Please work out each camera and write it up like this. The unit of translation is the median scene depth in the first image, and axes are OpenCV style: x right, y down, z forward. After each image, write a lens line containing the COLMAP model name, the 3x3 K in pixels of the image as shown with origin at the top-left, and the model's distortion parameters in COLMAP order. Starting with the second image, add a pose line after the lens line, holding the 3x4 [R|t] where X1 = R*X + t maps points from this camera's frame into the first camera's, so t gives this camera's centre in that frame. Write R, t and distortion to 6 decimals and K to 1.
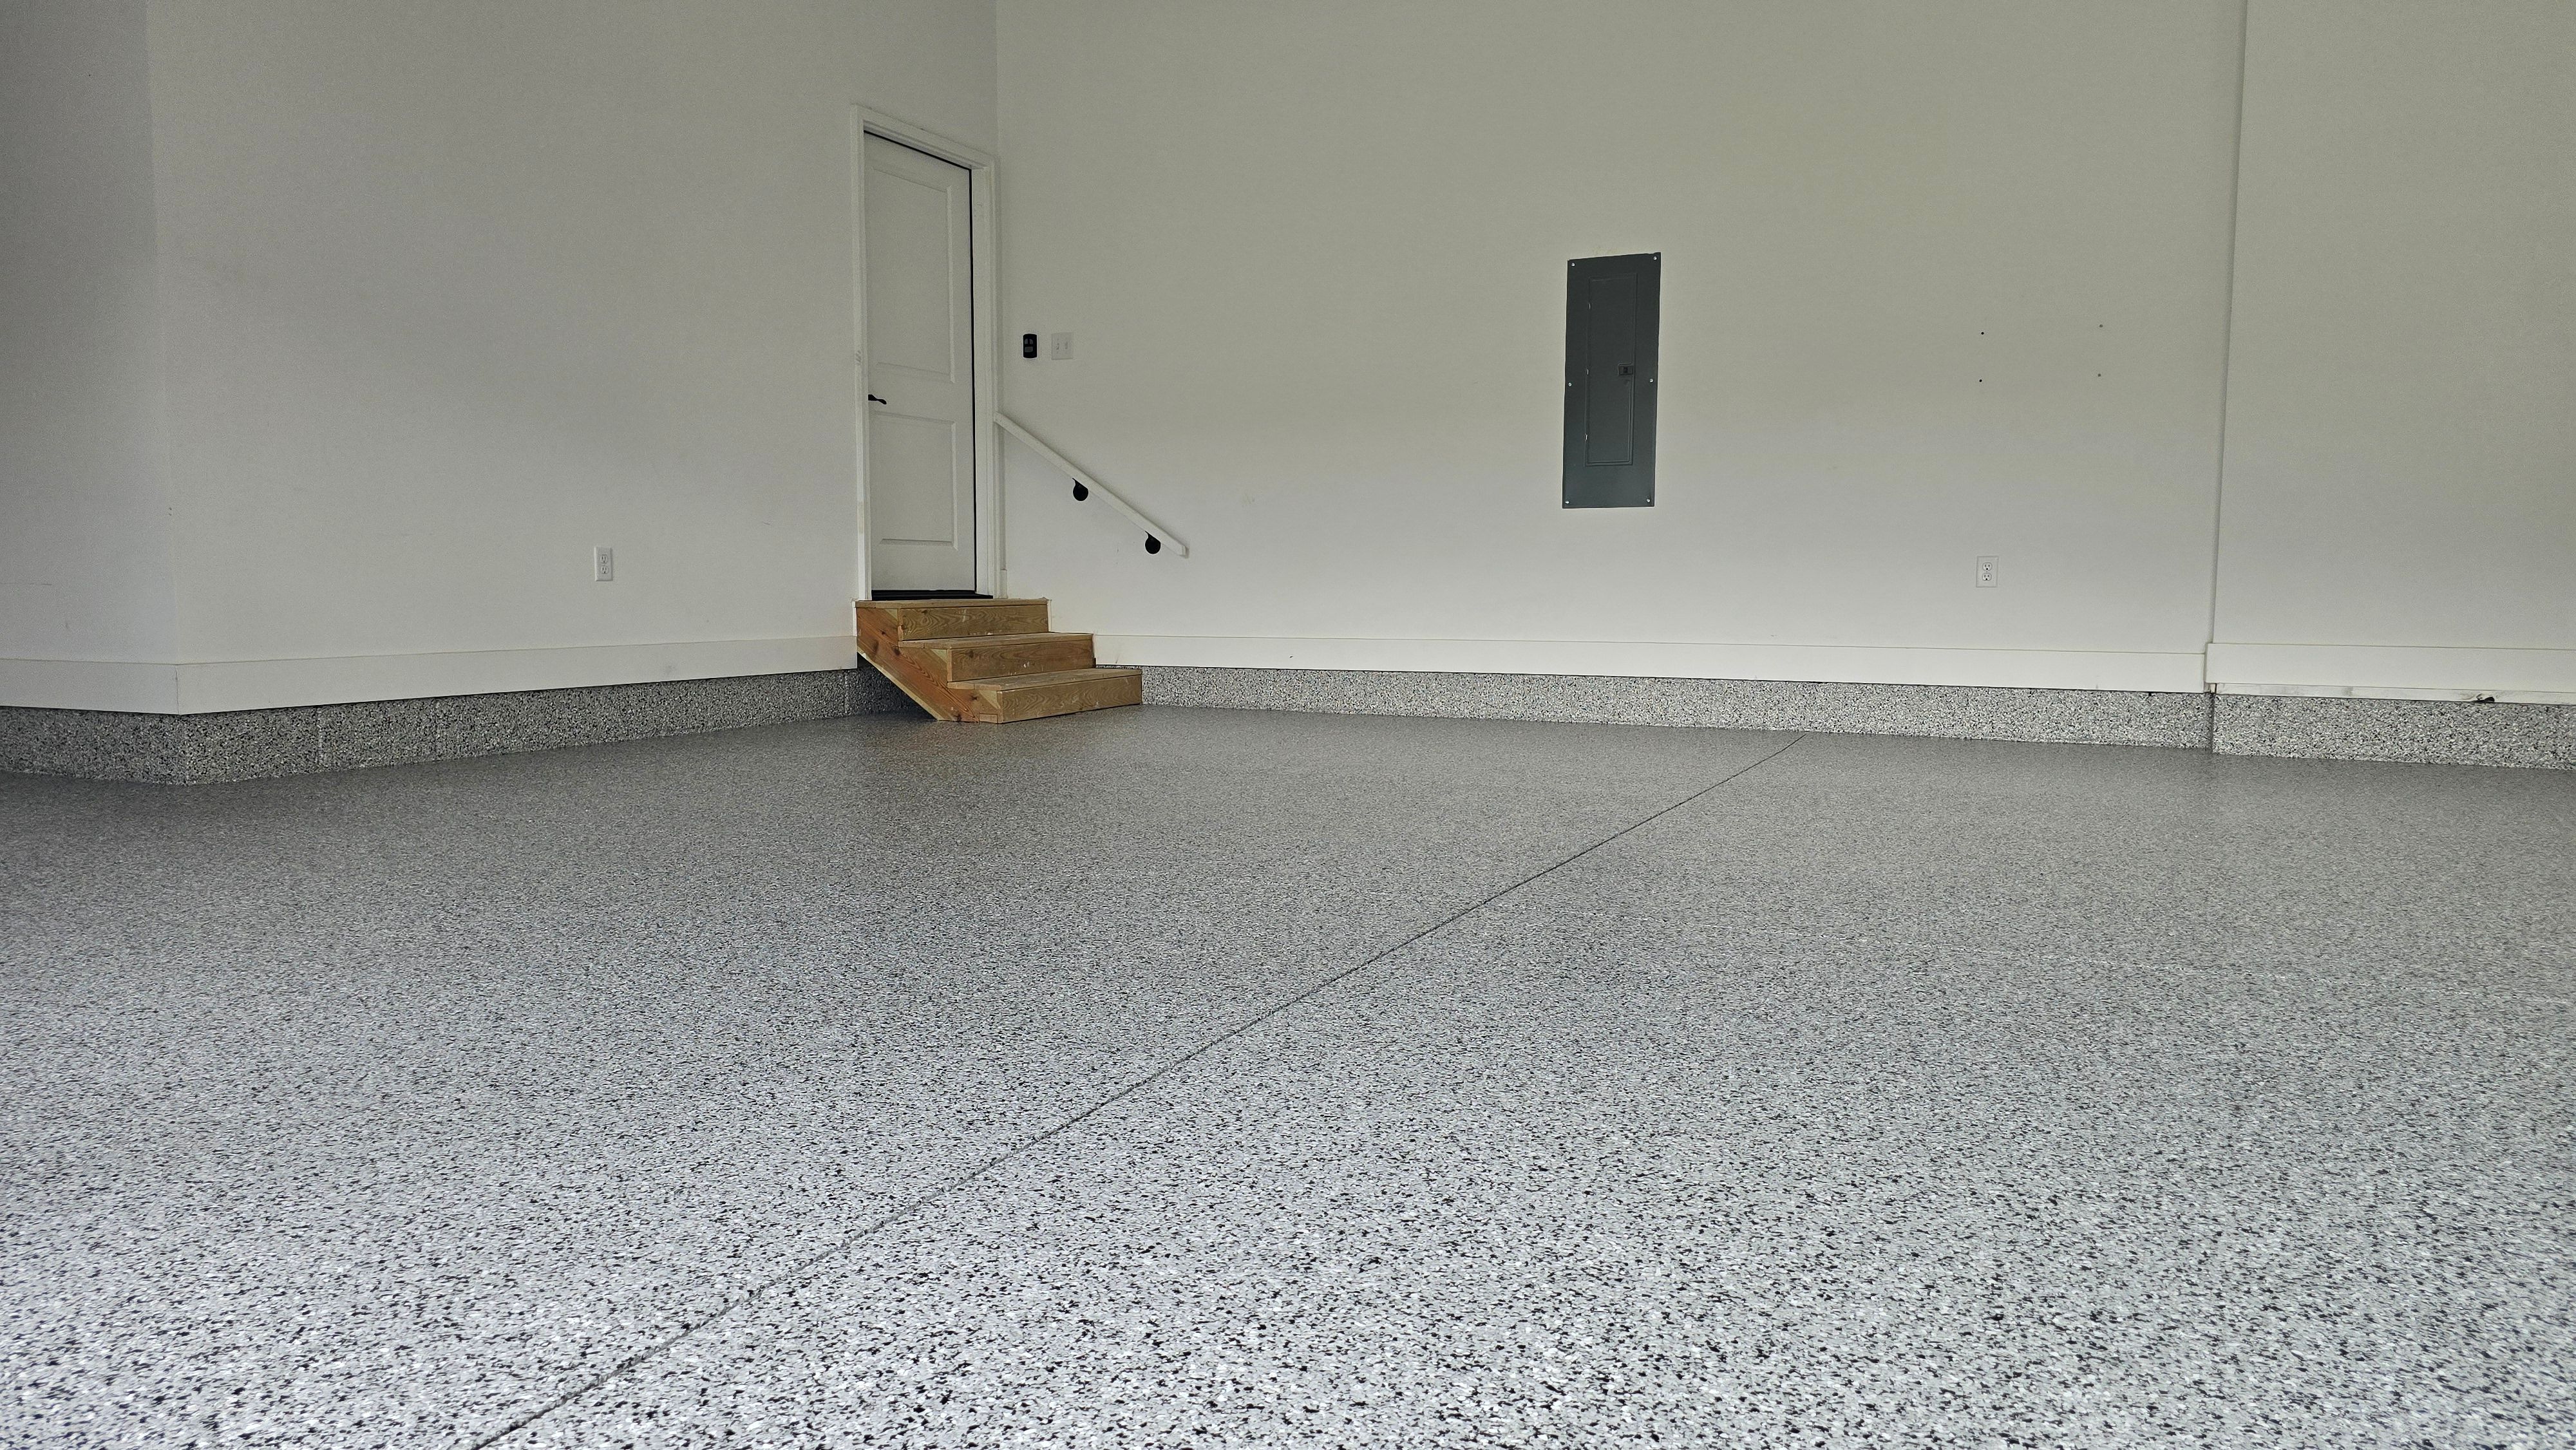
lens RADIAL K [[1726.7, 0, 1305.3], [0, 1726.7, 725.1], [0, 0, 1]] dist [0.067198, -0.066301]
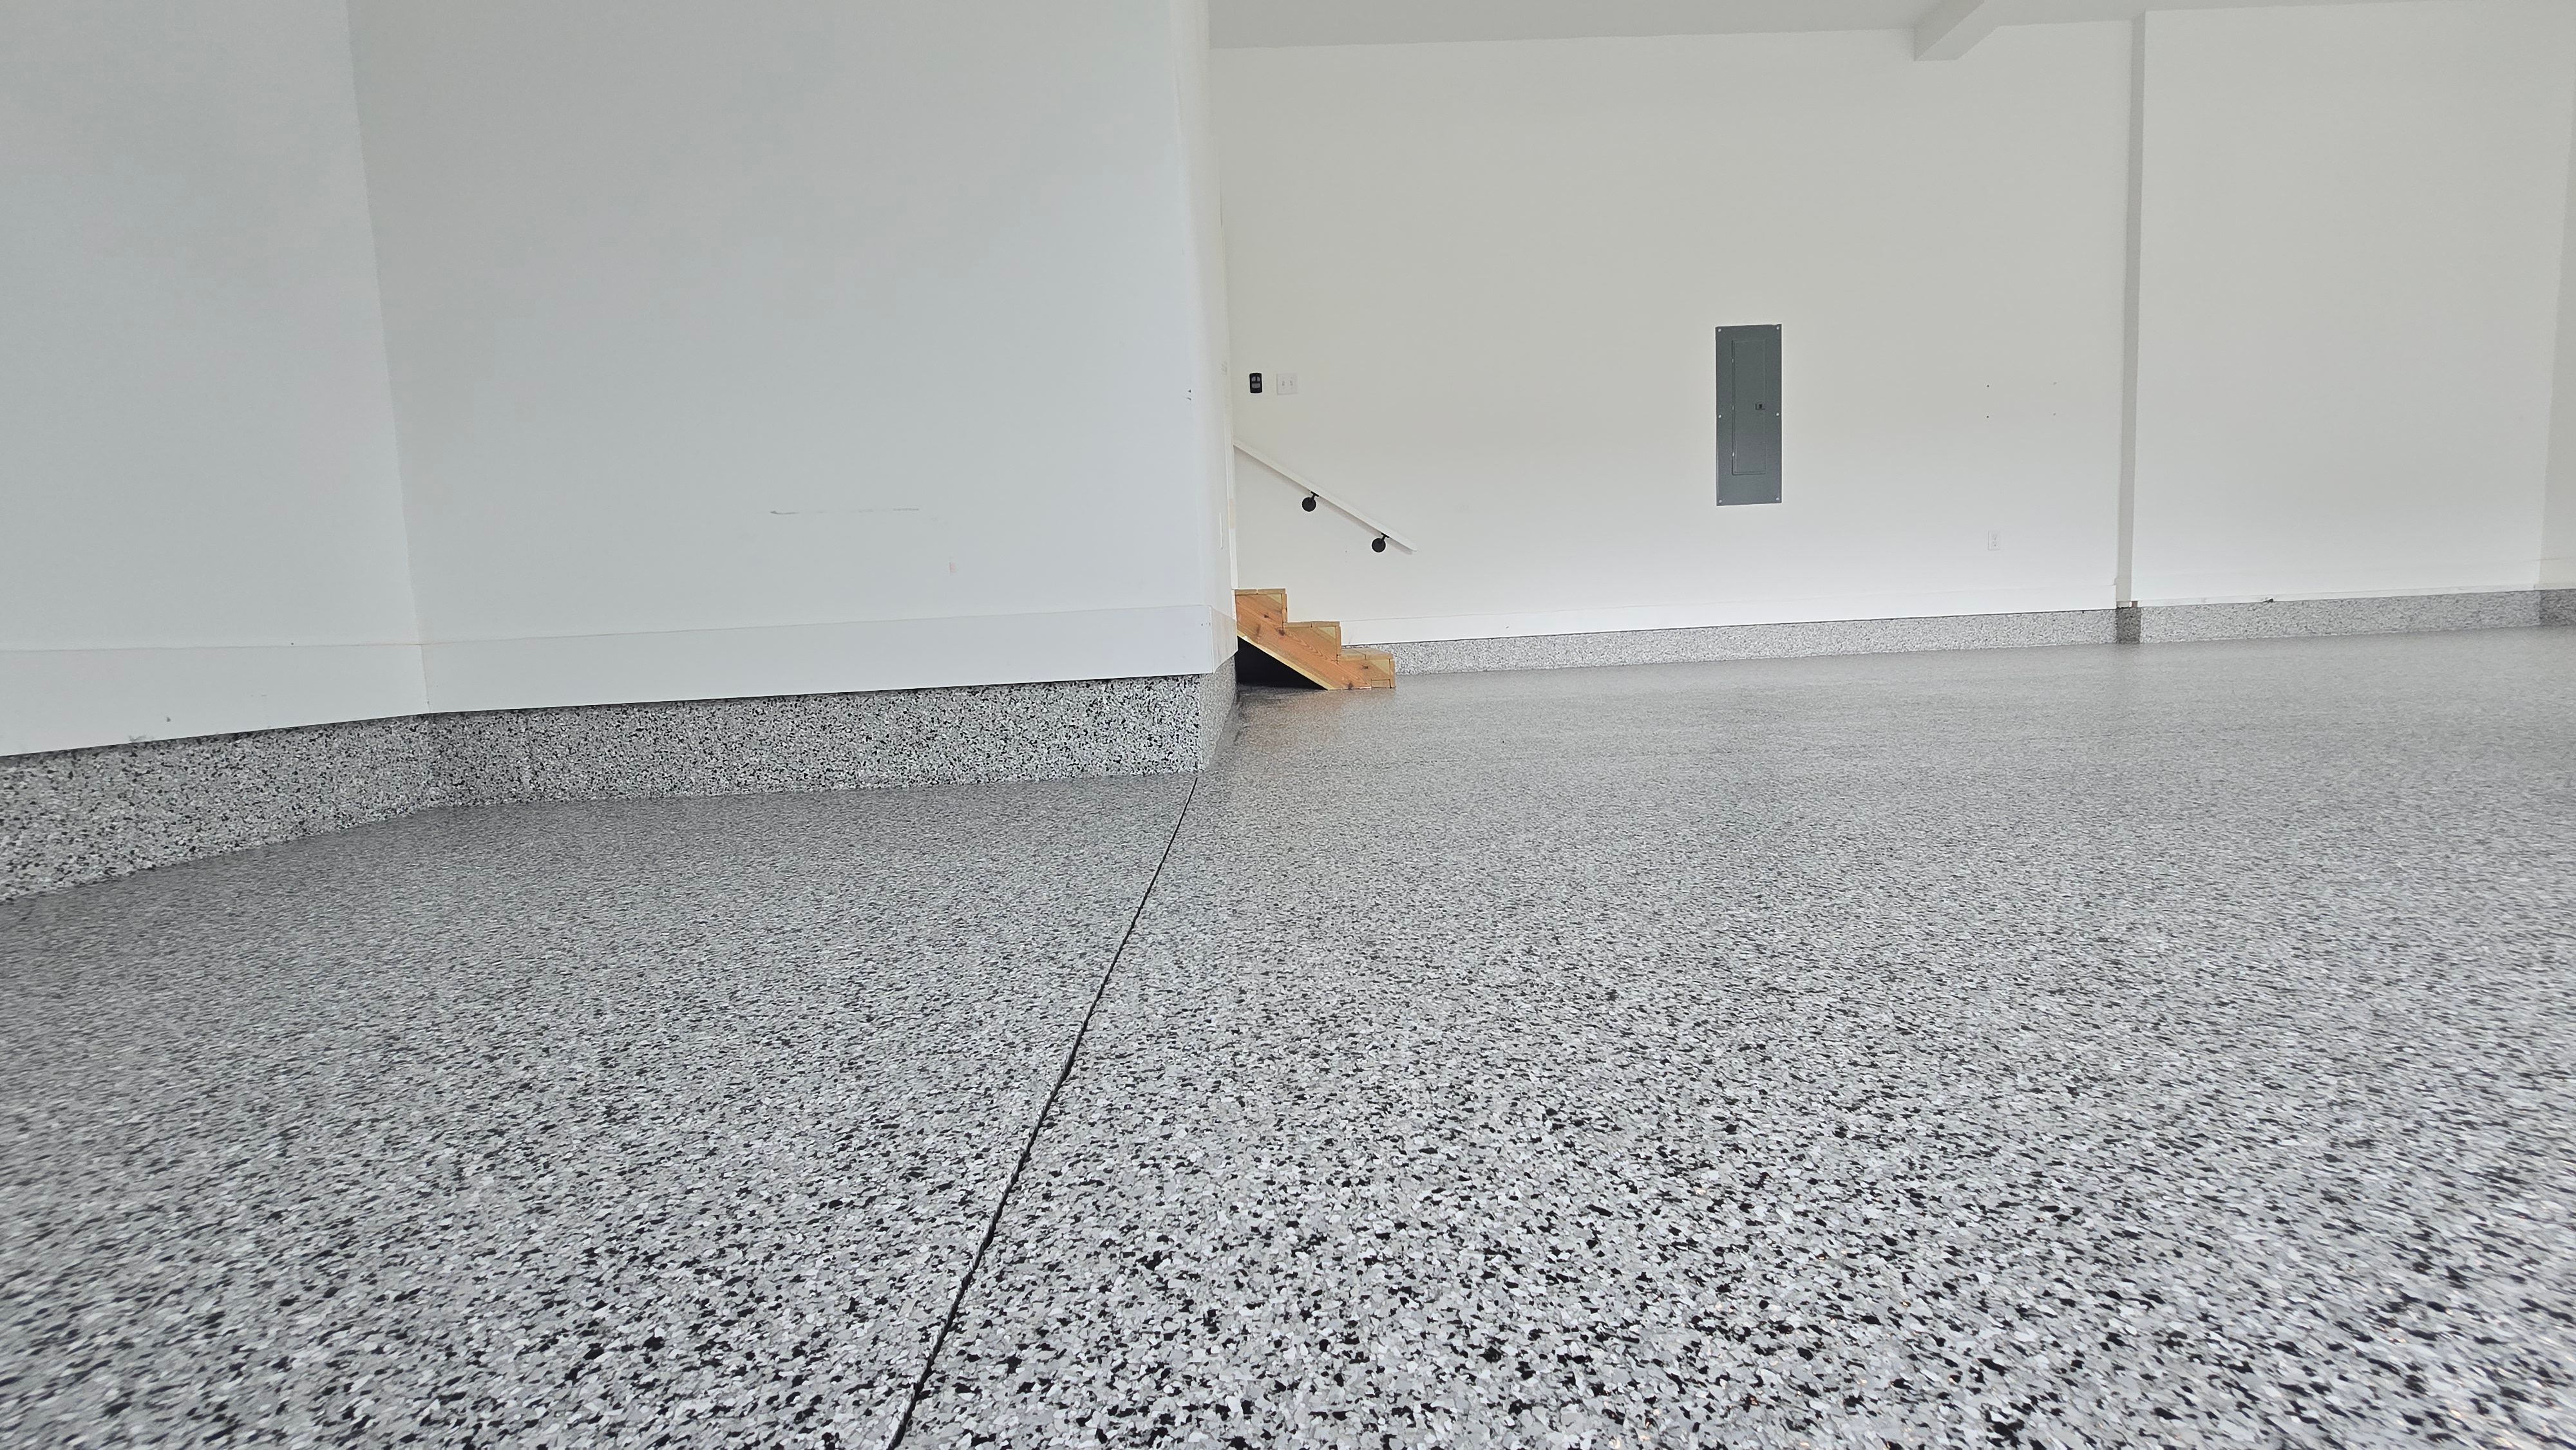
lens RADIAL K [[1050.3, 0, 1289.4], [0, 1050.3, 723.0], [0, 0, 1]] dist [-0.002179, 0.000088]
pose [[0.892766, -0.083022, 0.442806, -0.546149], [0.086446, 0.996178, 0.012486, 0.008225], [-0.442150, 0.027132, 0.896531, 0.399468]]
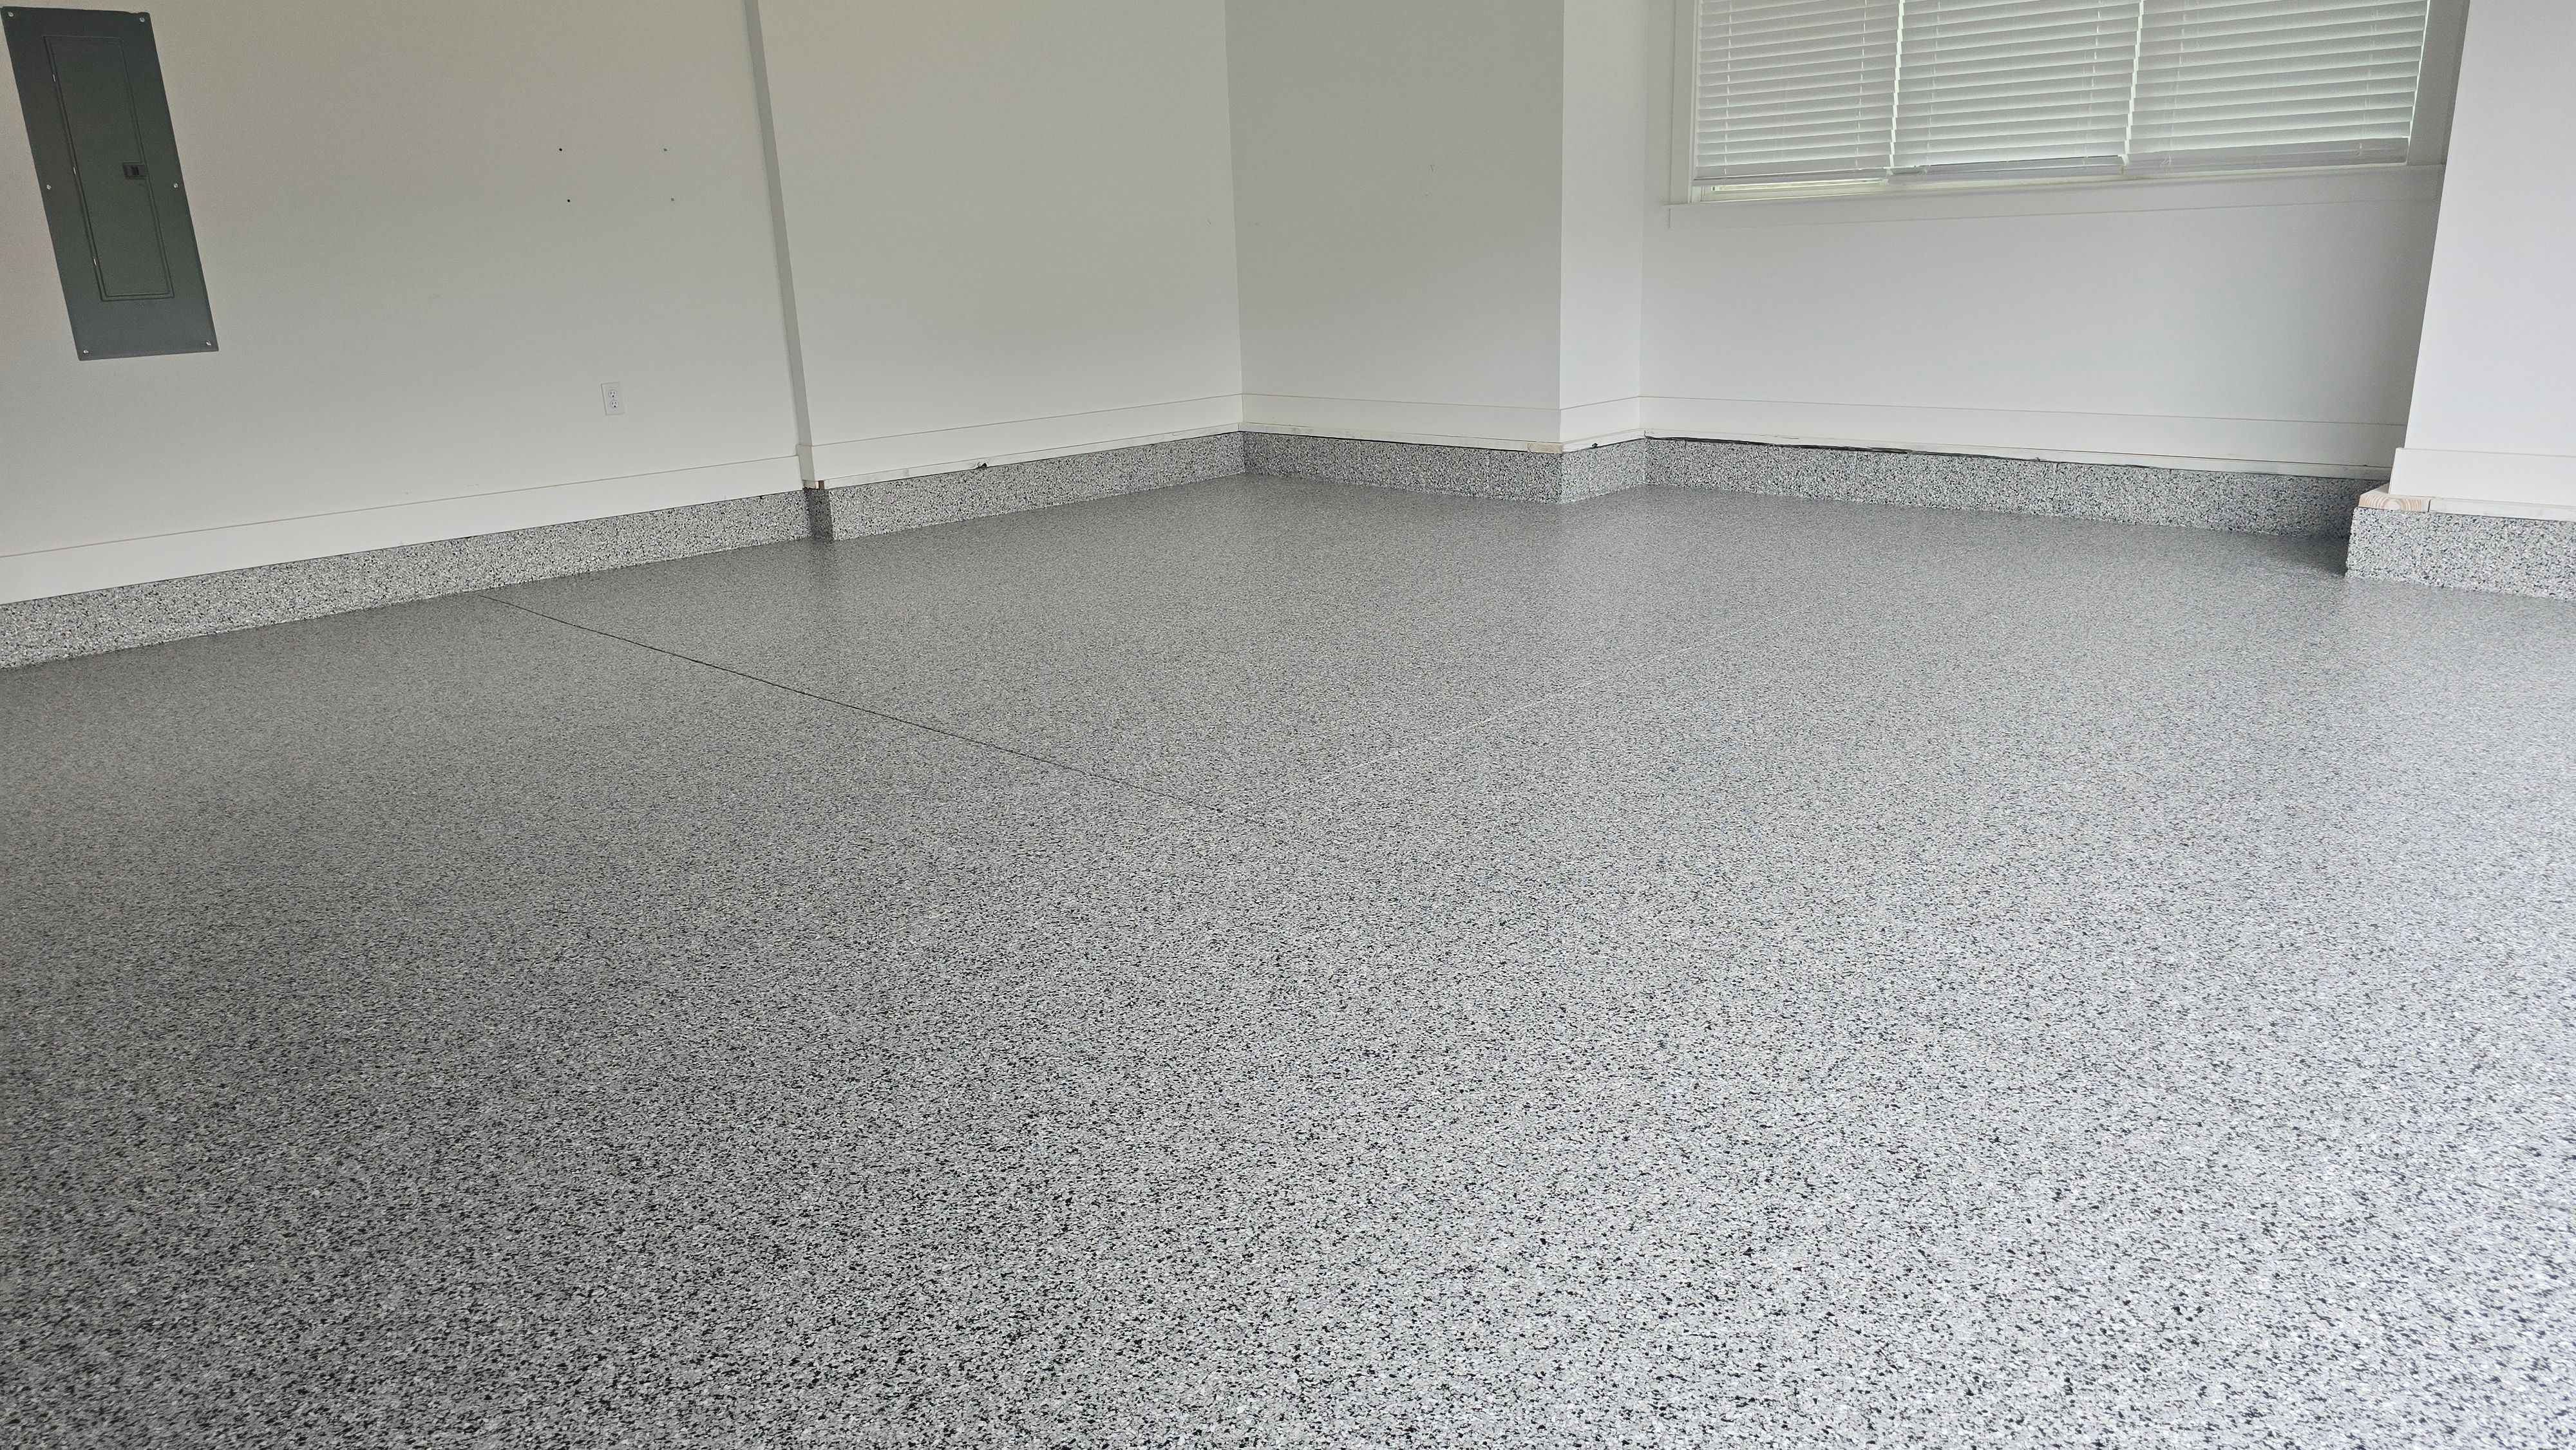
lens RADIAL K [[1726.7, 0, 1282.7], [0, 1726.7, 729.4], [0, 0, 1]] dist [0.067198, -0.066301]
pose [[0.329095, -0.278547, 0.902279, -0.396202], [0.121816, 0.960043, 0.251949, -0.100922], [-0.936407, 0.026997, 0.349877, 0.268314]]
